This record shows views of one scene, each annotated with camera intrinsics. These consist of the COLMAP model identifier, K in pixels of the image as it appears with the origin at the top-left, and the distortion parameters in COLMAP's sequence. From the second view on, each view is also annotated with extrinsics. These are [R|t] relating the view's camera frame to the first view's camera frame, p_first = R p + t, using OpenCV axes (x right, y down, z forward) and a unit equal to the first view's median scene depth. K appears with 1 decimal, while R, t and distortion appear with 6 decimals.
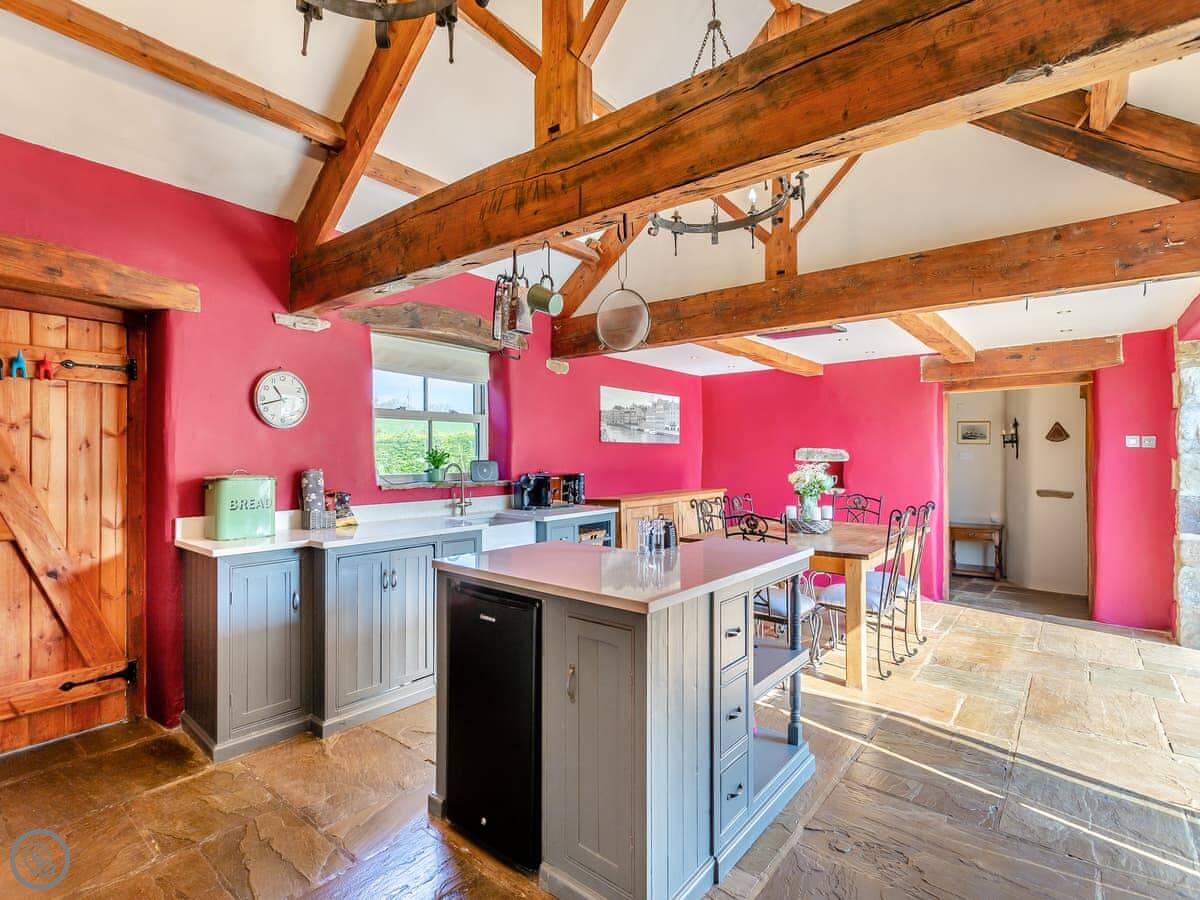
lens RADIAL K [[579.4, 0, 594.3], [0, 579.4, 446.5], [0, 0, 1]] dist [0.000936, 0.001519]
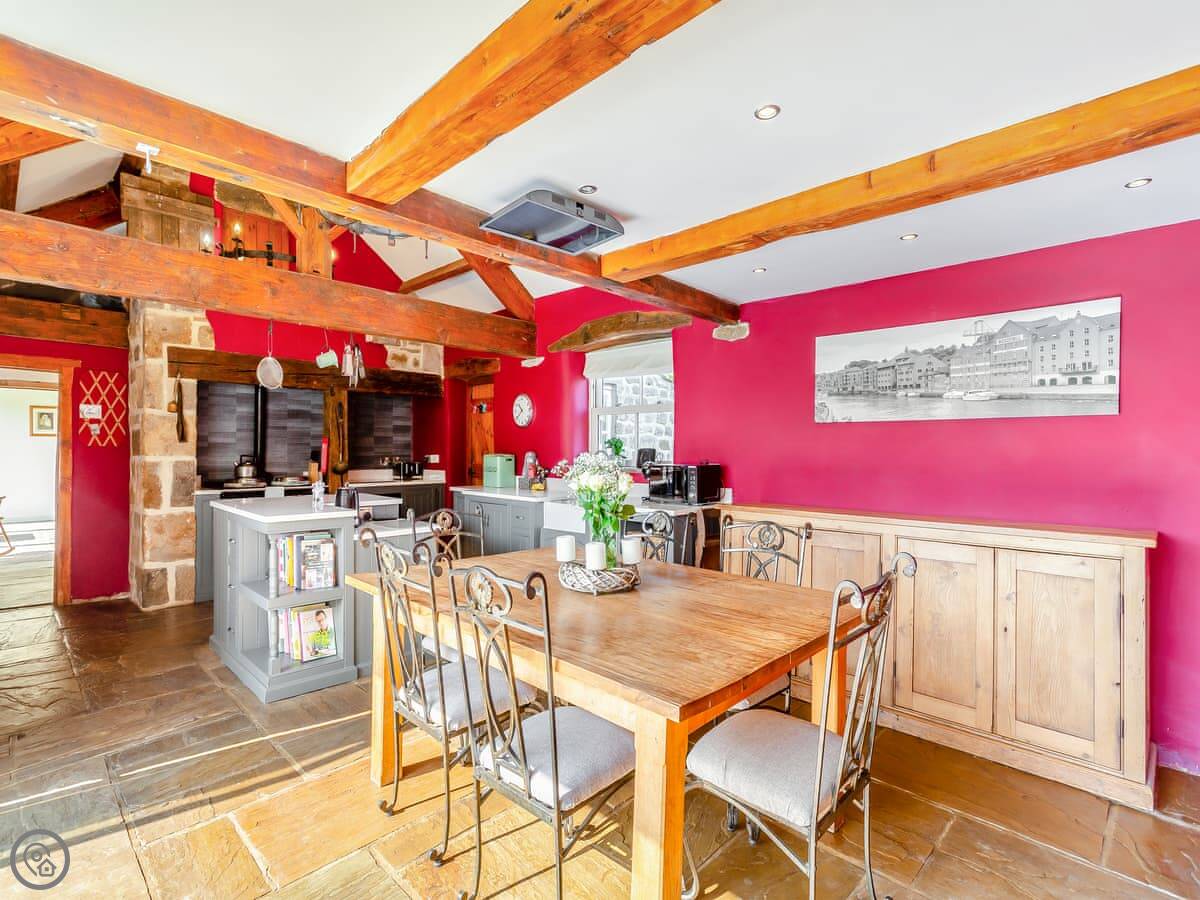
lens RADIAL K [[579.4, 0, 594.3], [0, 579.4, 446.5], [0, 0, 1]] dist [0.000936, 0.001519]
pose [[-0.097140, -0.003984, -0.995263, 0.852301], [0.001105, 0.999991, -0.004111, 0.026783], [0.995270, -0.001499, -0.097134, 0.997487]]
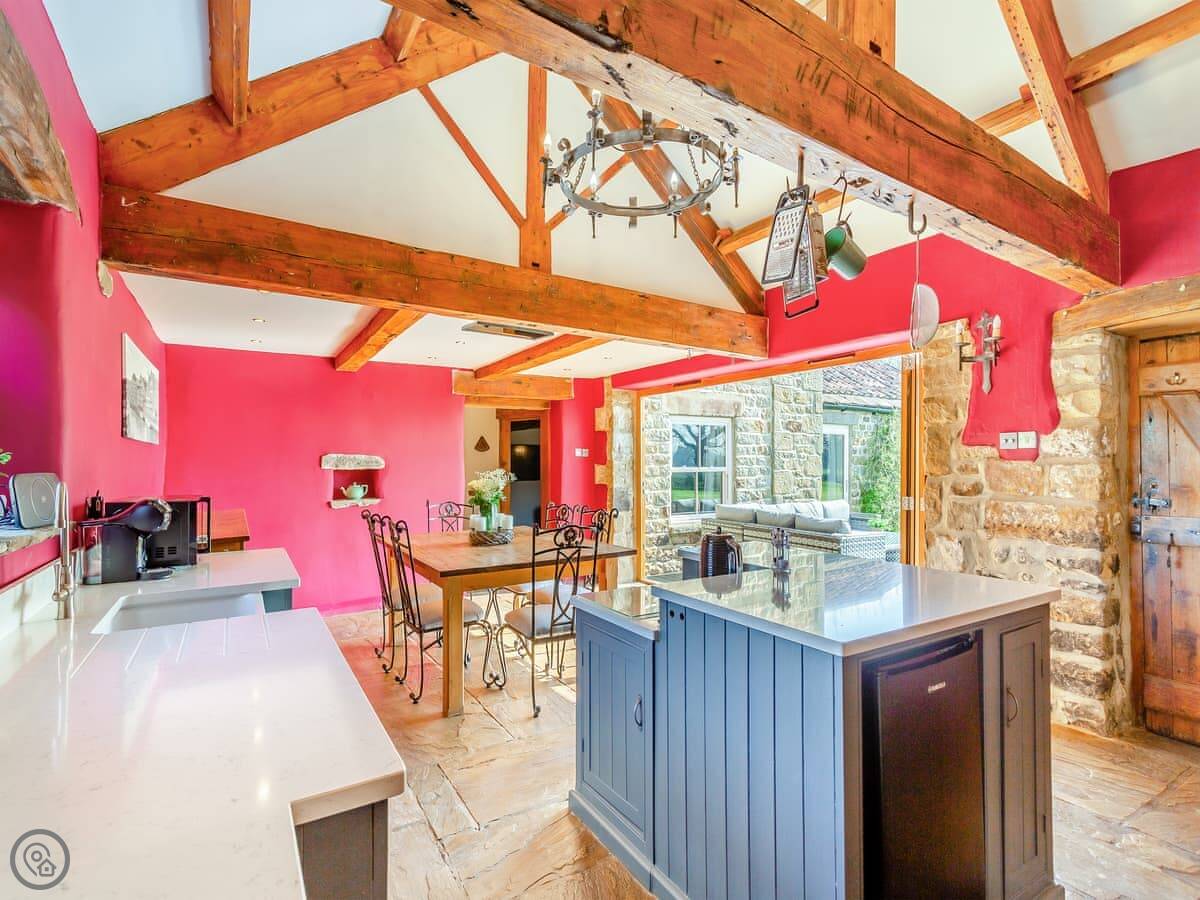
lens RADIAL K [[571.7, 0, 600.0], [0, 571.7, 450.0], [0, 0, 1]] dist [0.002518, 0.000408]
pose [[0.321962, 0.019573, 0.946550, -0.423149], [-0.009277, 0.999803, -0.017519, 0.010395], [-0.946707, -0.003140, 0.322081, 0.502695]]
